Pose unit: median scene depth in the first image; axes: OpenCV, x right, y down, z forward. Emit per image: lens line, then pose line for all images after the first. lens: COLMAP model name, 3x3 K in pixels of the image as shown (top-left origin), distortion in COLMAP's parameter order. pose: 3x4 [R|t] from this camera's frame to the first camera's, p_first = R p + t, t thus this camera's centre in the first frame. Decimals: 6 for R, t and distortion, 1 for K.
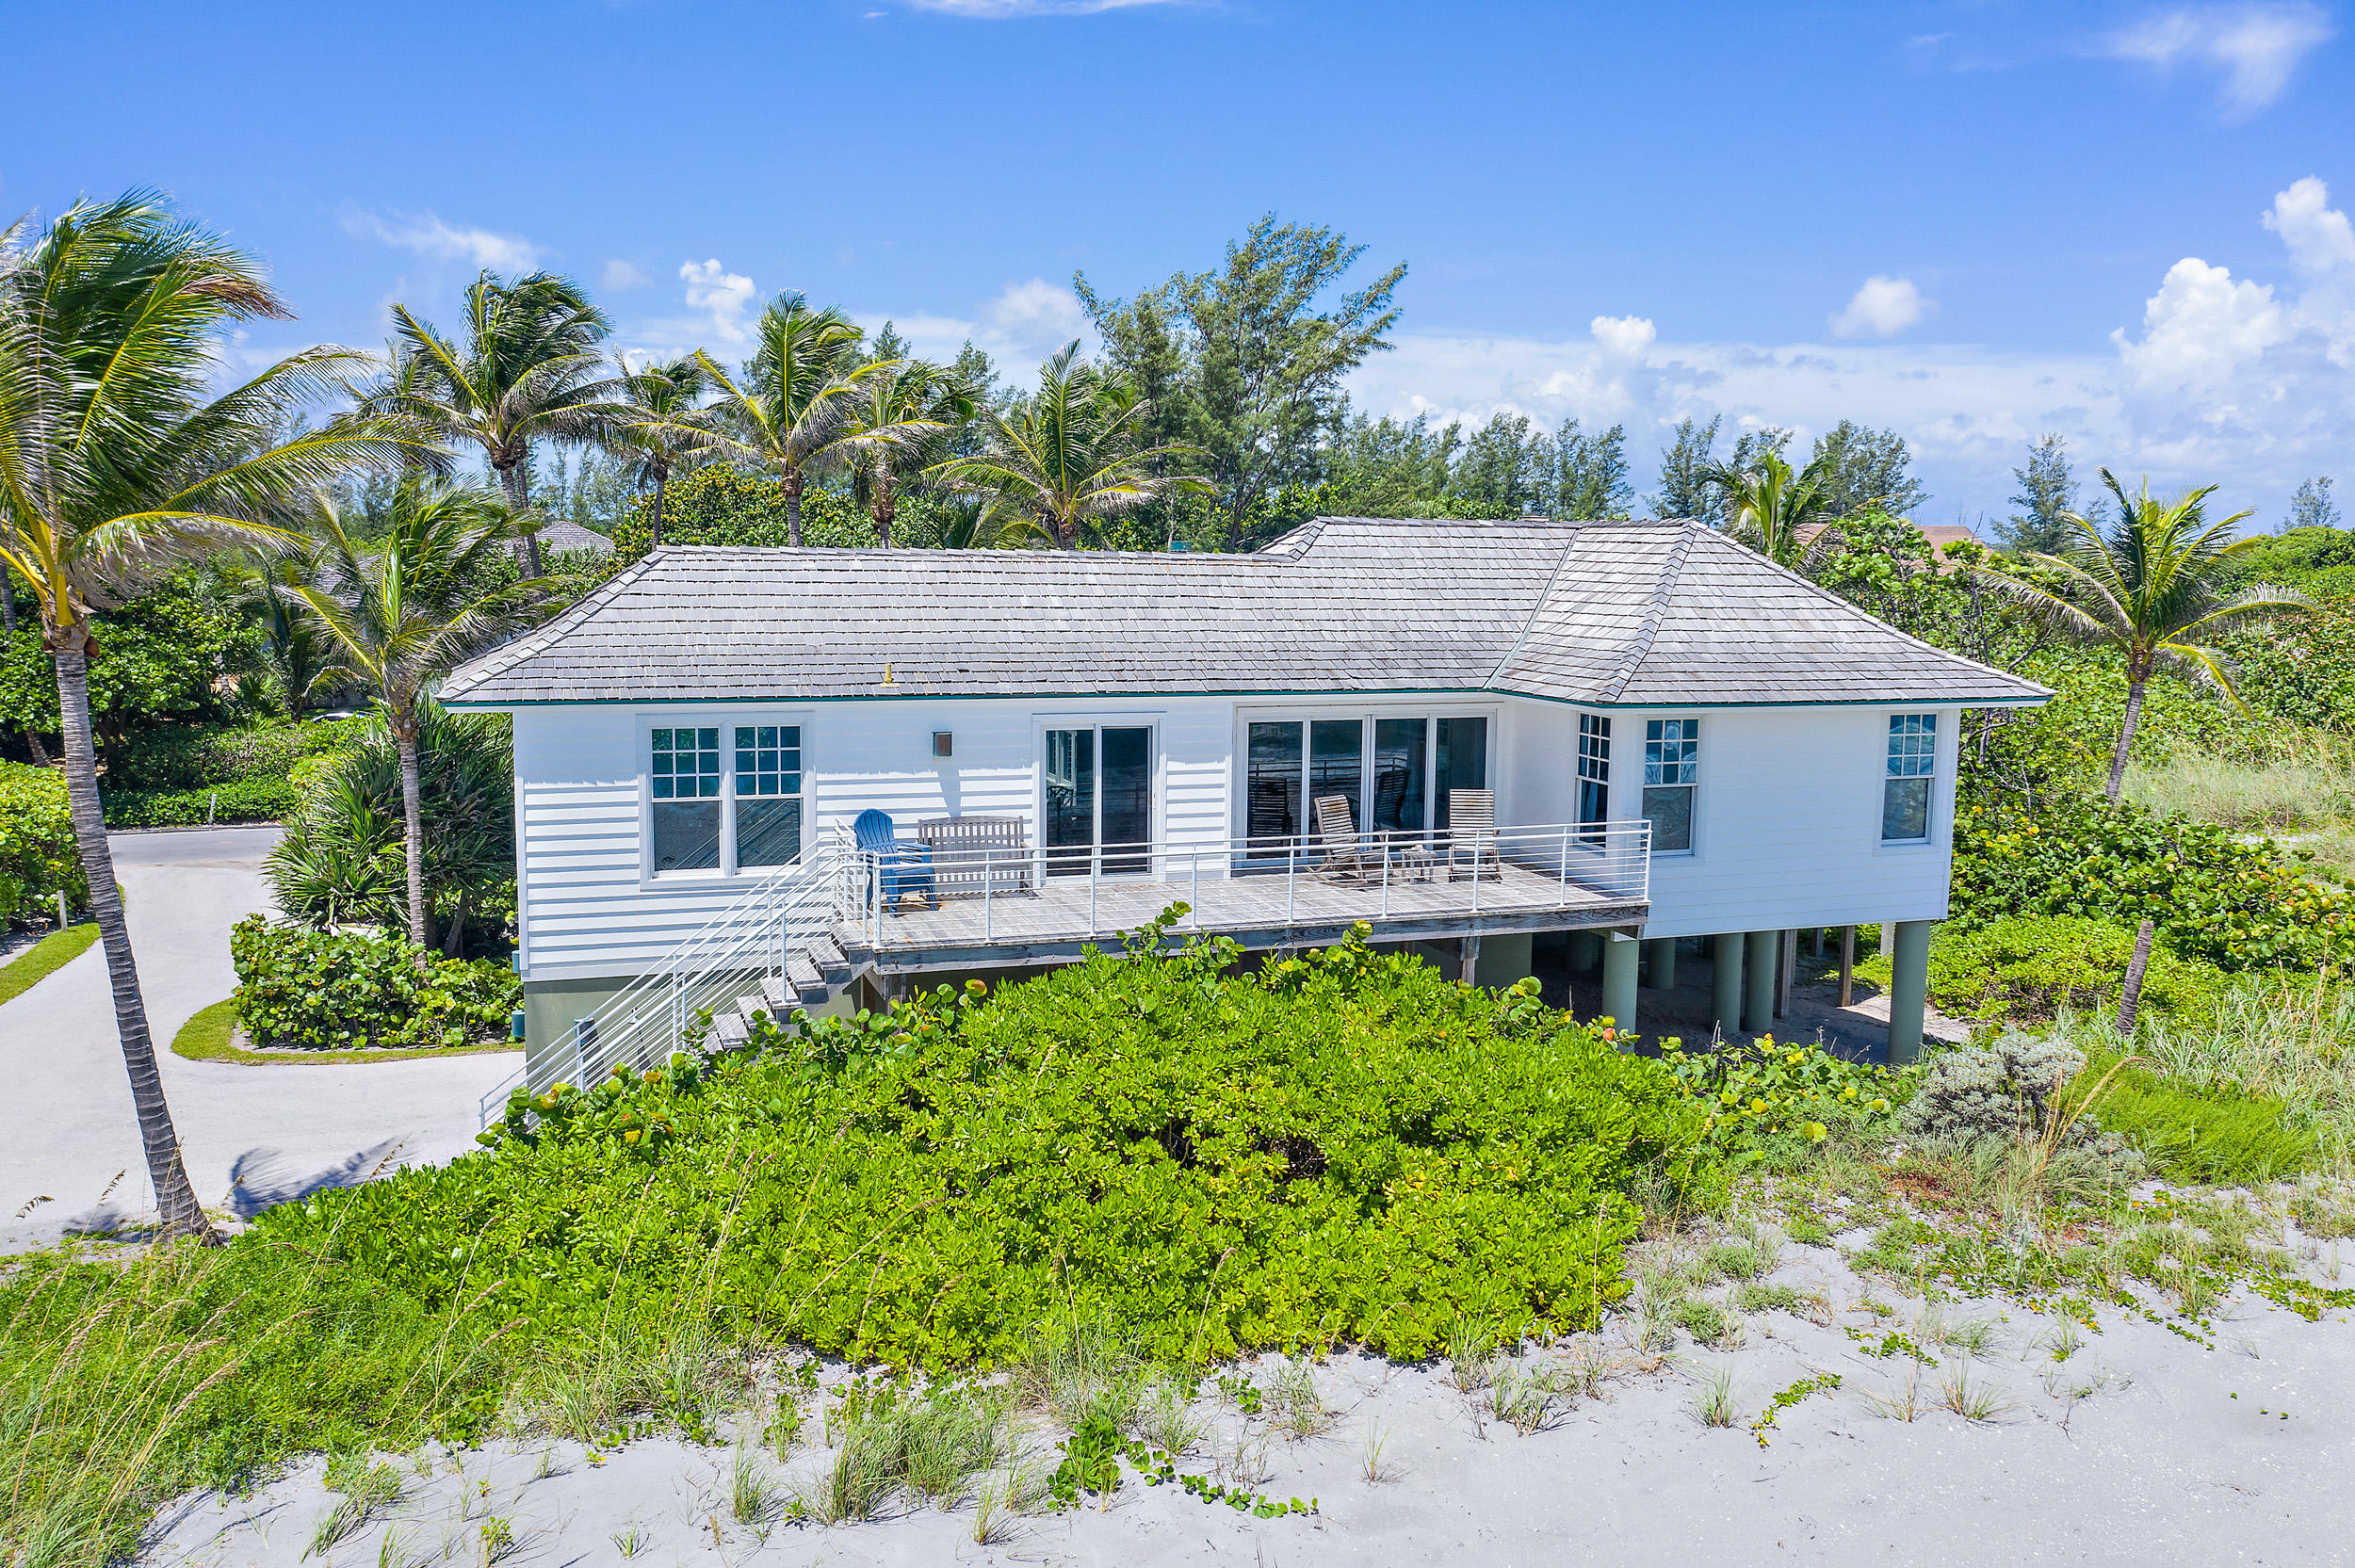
lens RADIAL K [[1904.4, 0, 1177.5], [0, 1904.4, 784.0], [0, 0, 1]] dist [-0.017008, -0.000060]
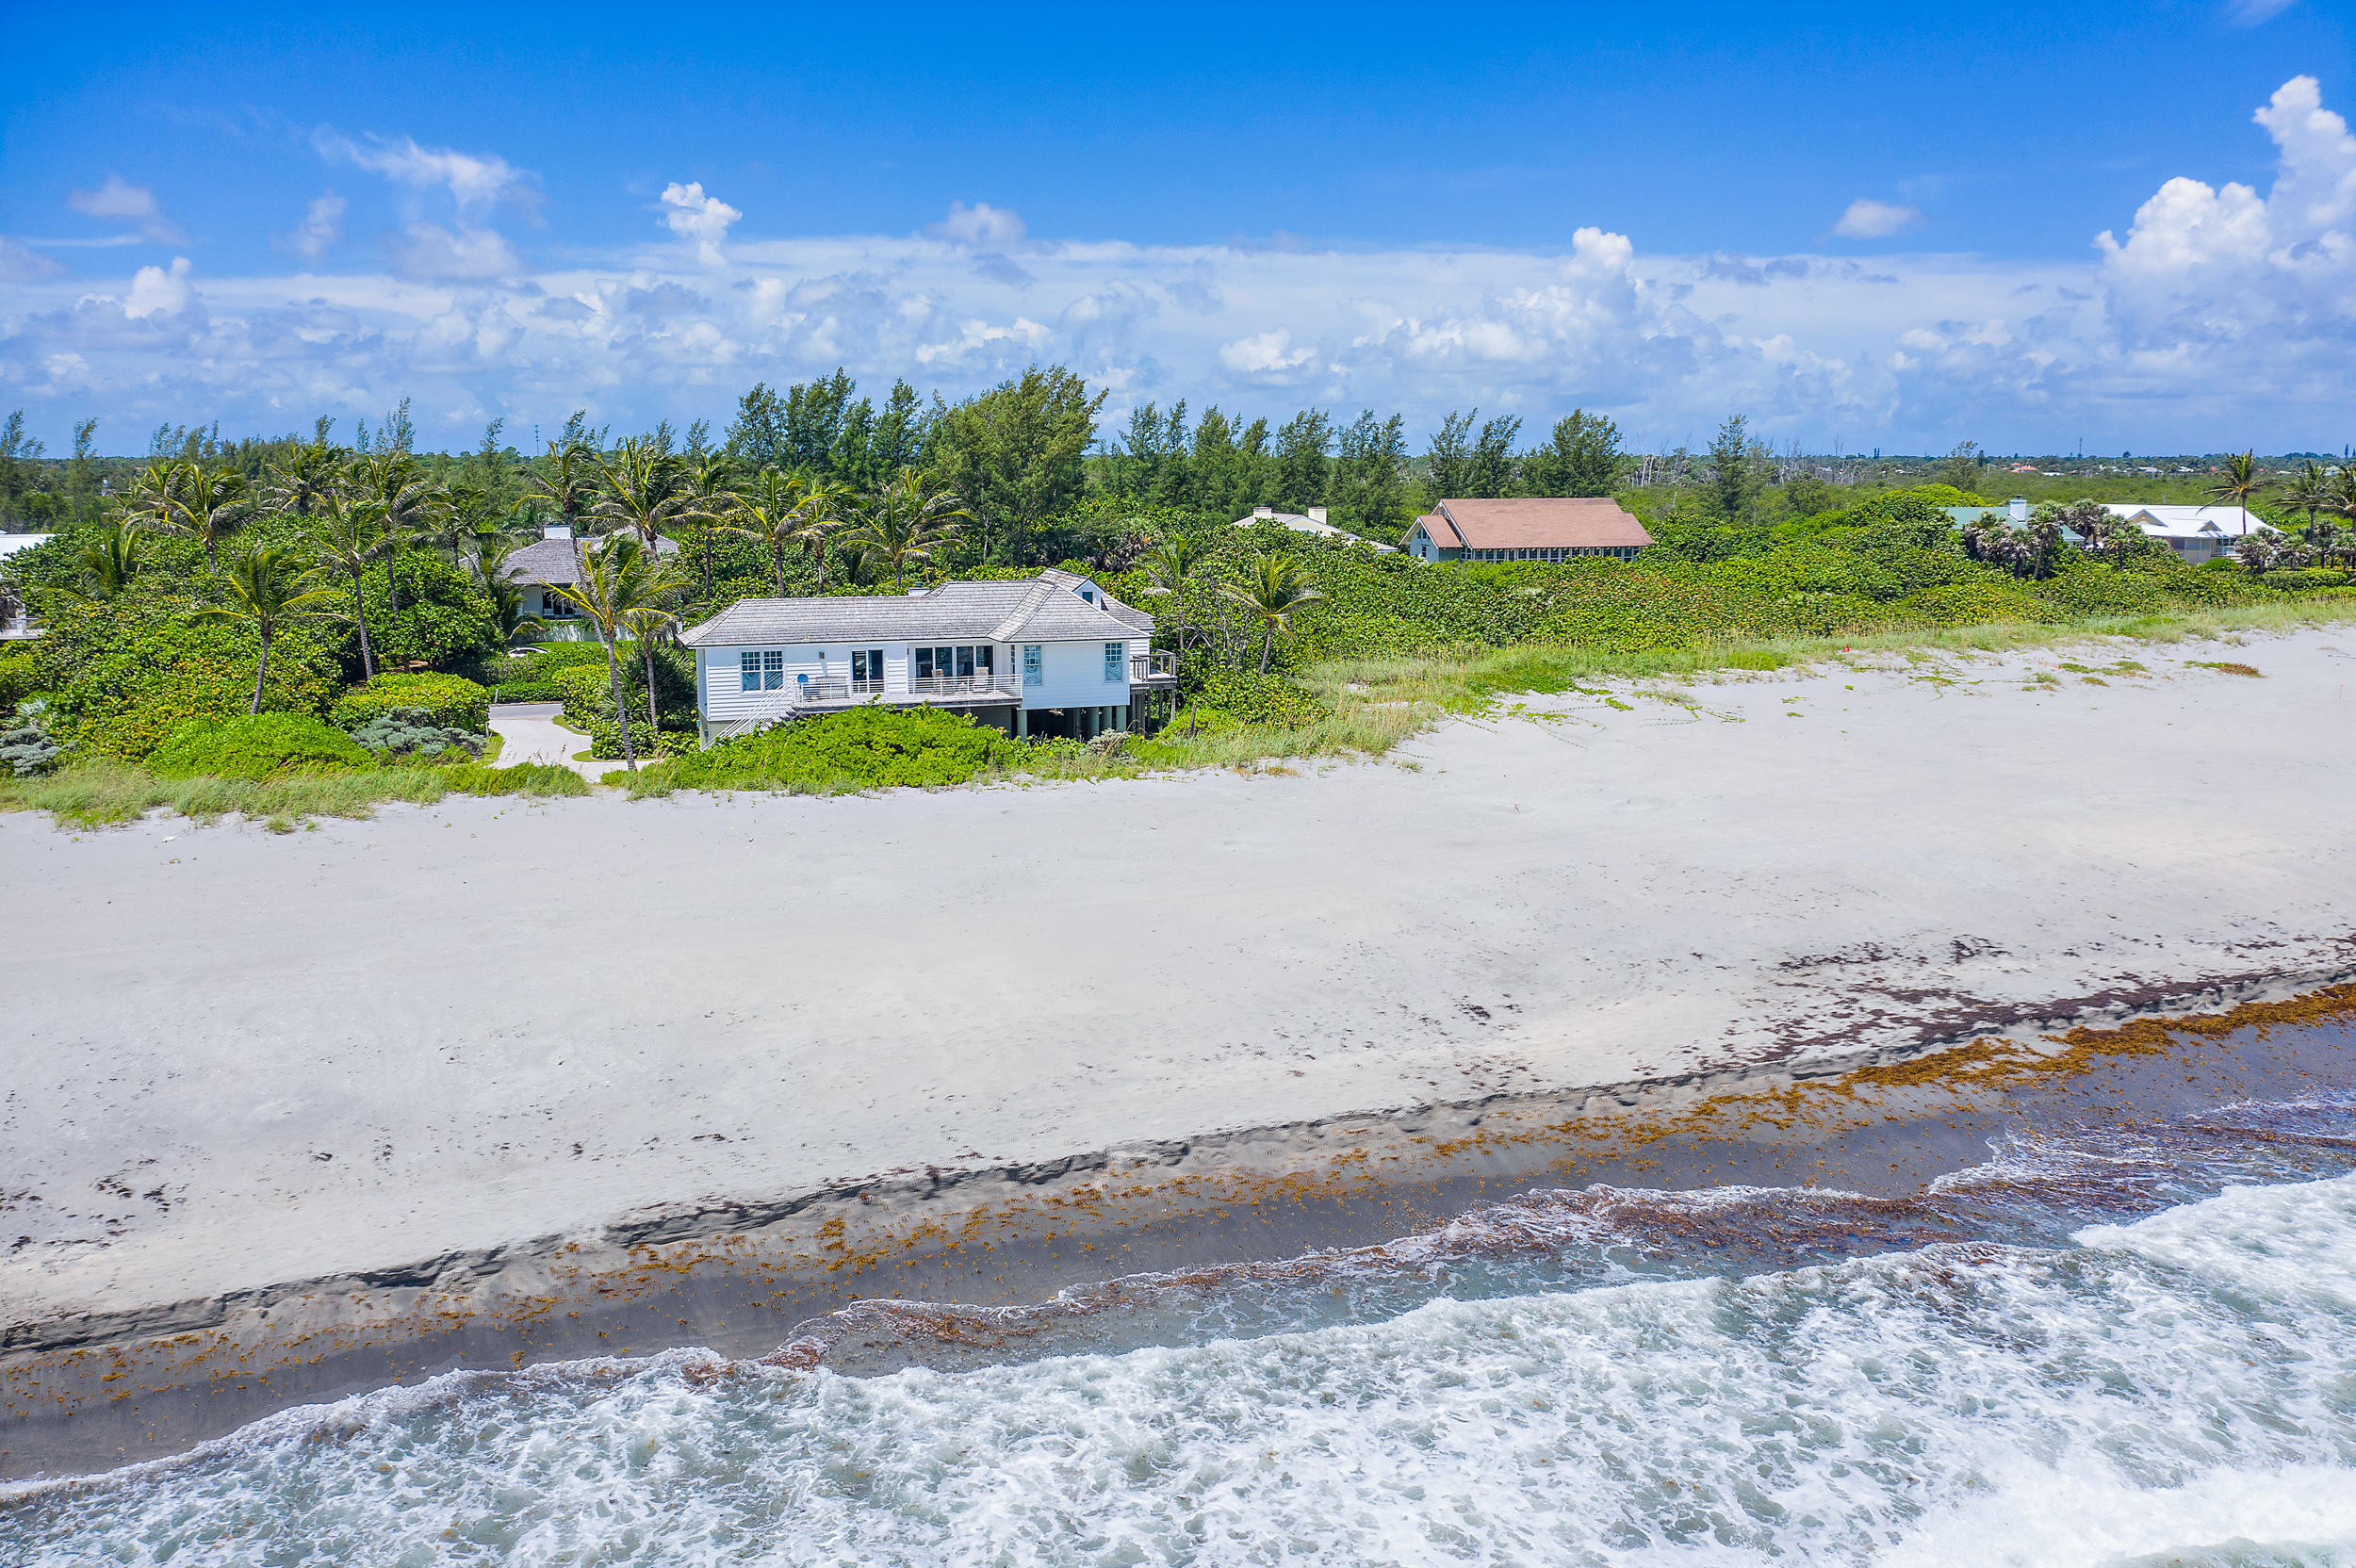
lens RADIAL K [[1896.5, 0, 1128.3], [0, 1896.5, 786.9], [0, 0, 1]] dist [-0.004403, -0.001721]
pose [[0.999745, -0.011796, -0.019231, 0.493518], [0.012584, 0.999064, 0.041397, 0.081769], [0.018725, -0.041629, 0.998958, -2.435518]]
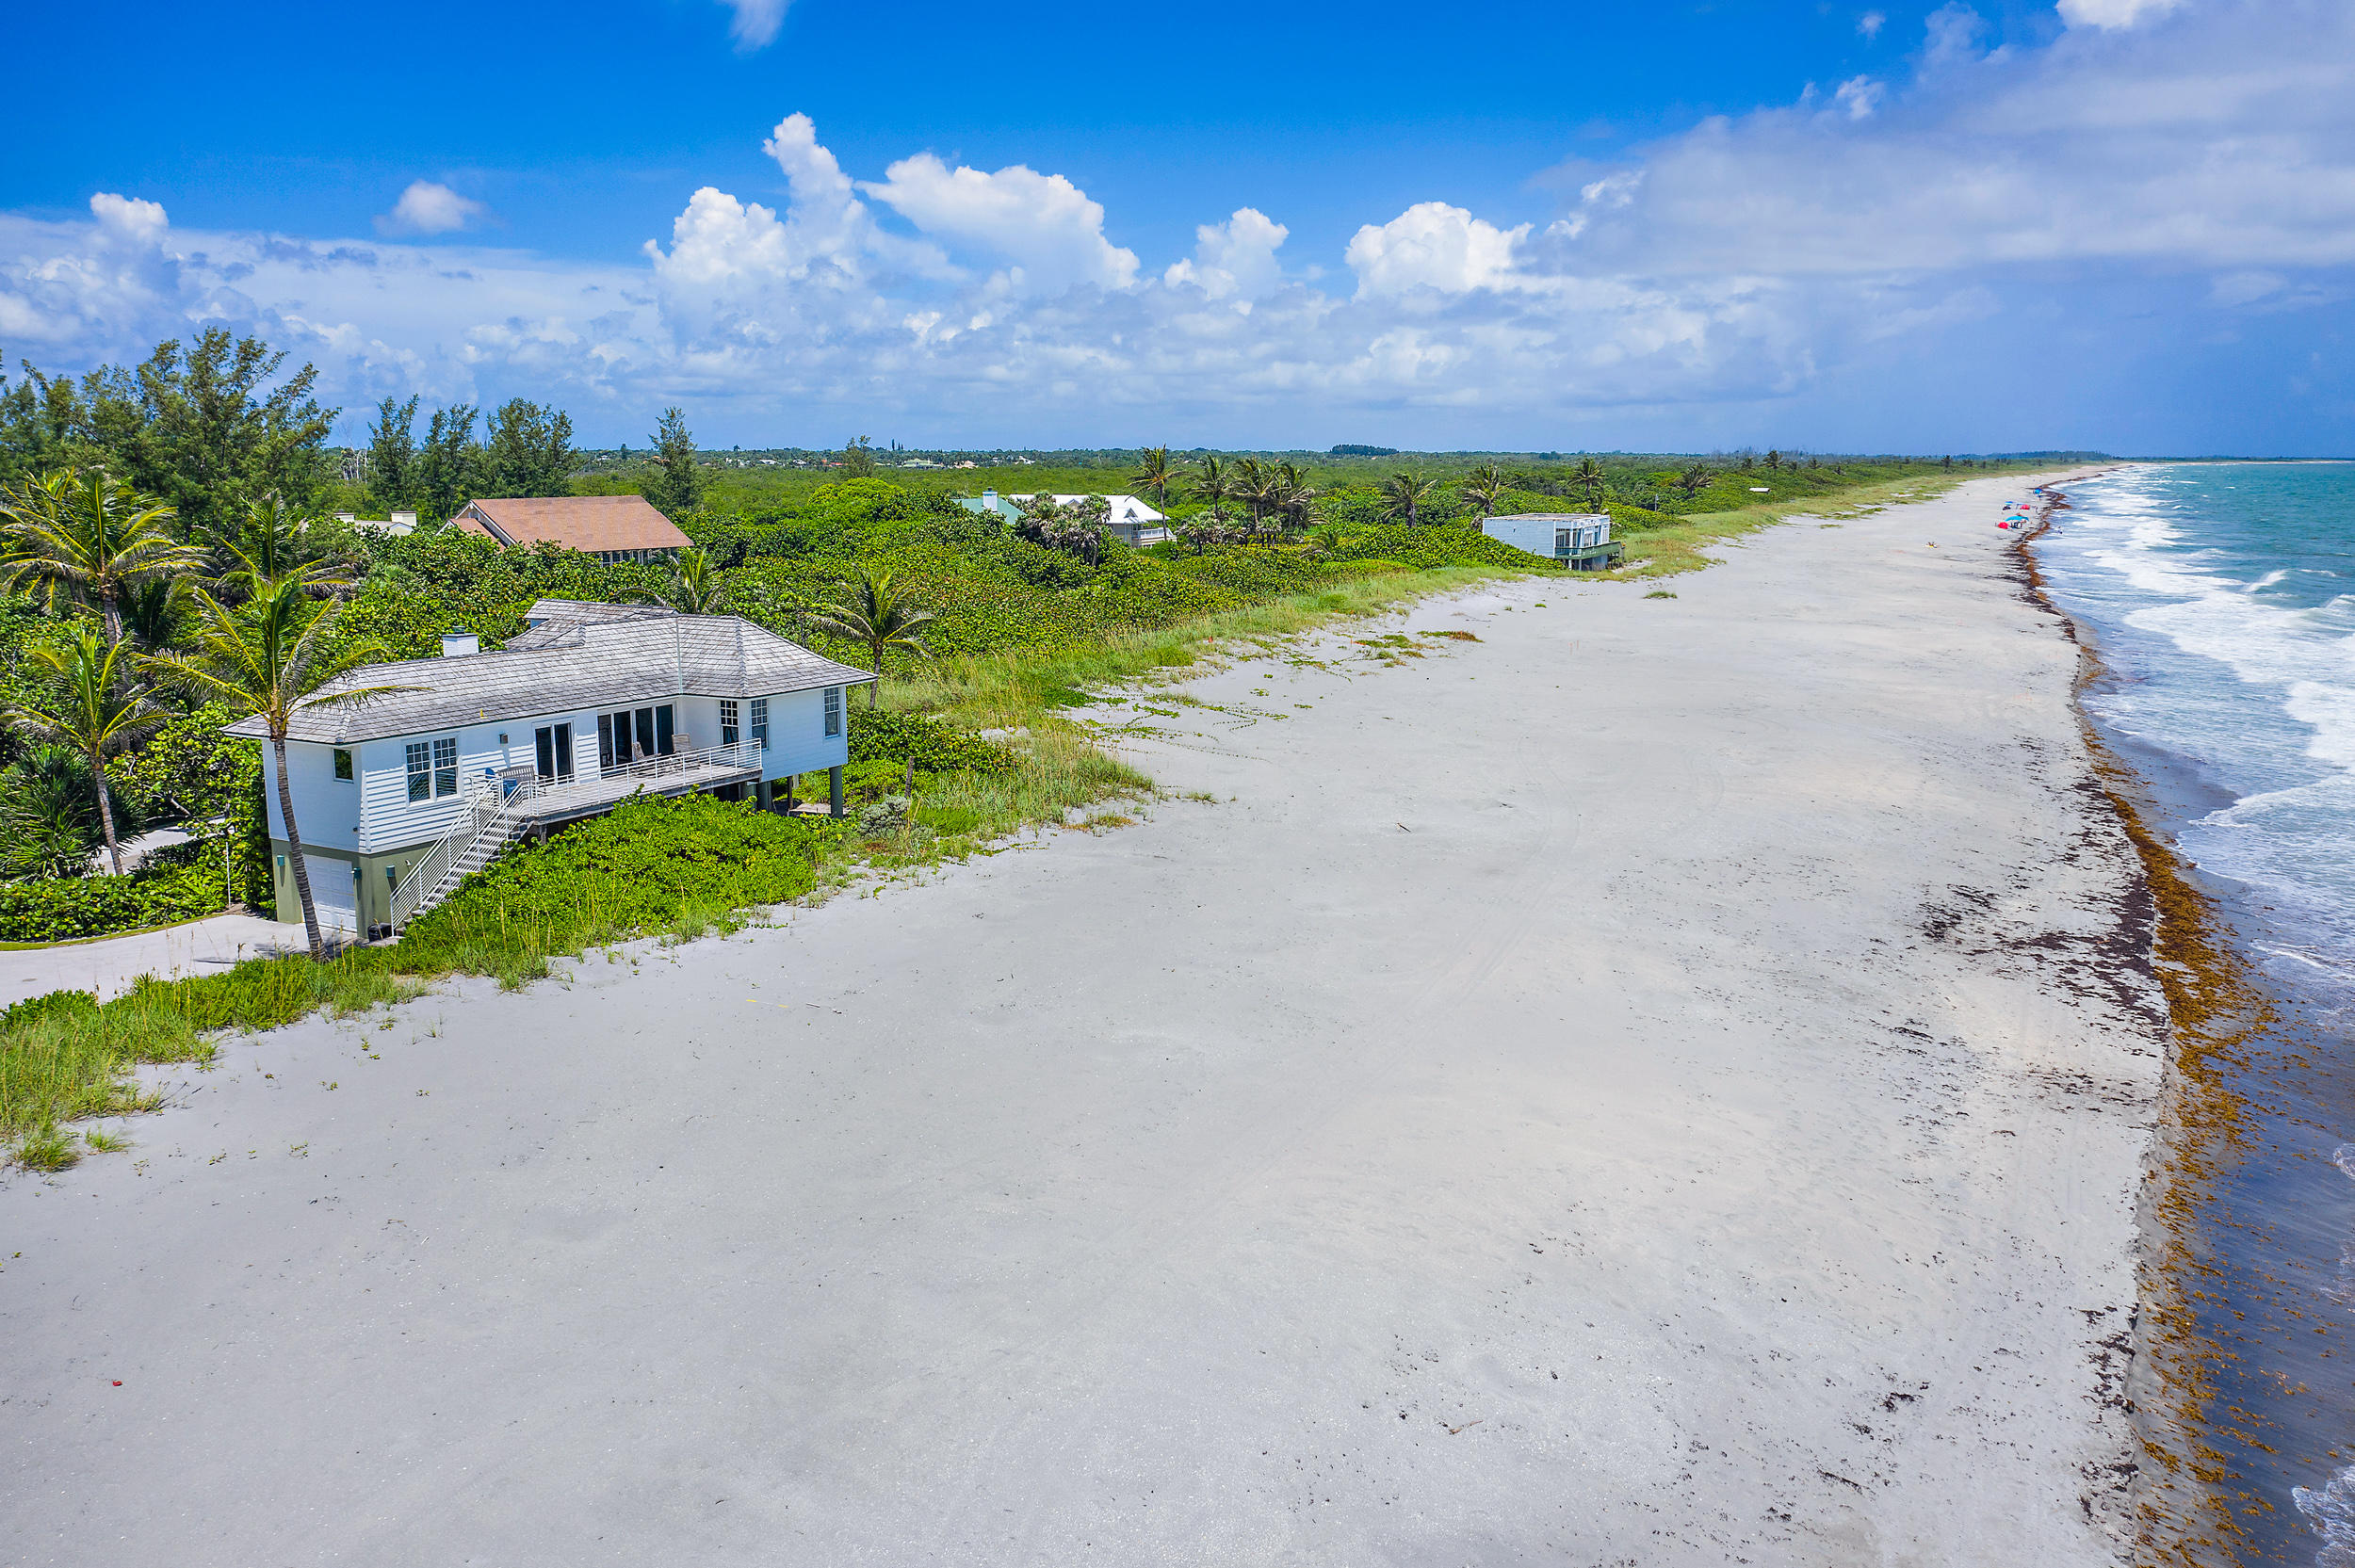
lens RADIAL K [[1904.4, 0, 1177.5], [0, 1904.4, 784.0], [0, 0, 1]] dist [-0.017008, -0.000060]
pose [[0.756511, -0.124531, 0.642014, -1.013473], [0.092770, 0.992210, 0.083144, -0.083458], [-0.647367, -0.003340, 0.762171, -1.400338]]
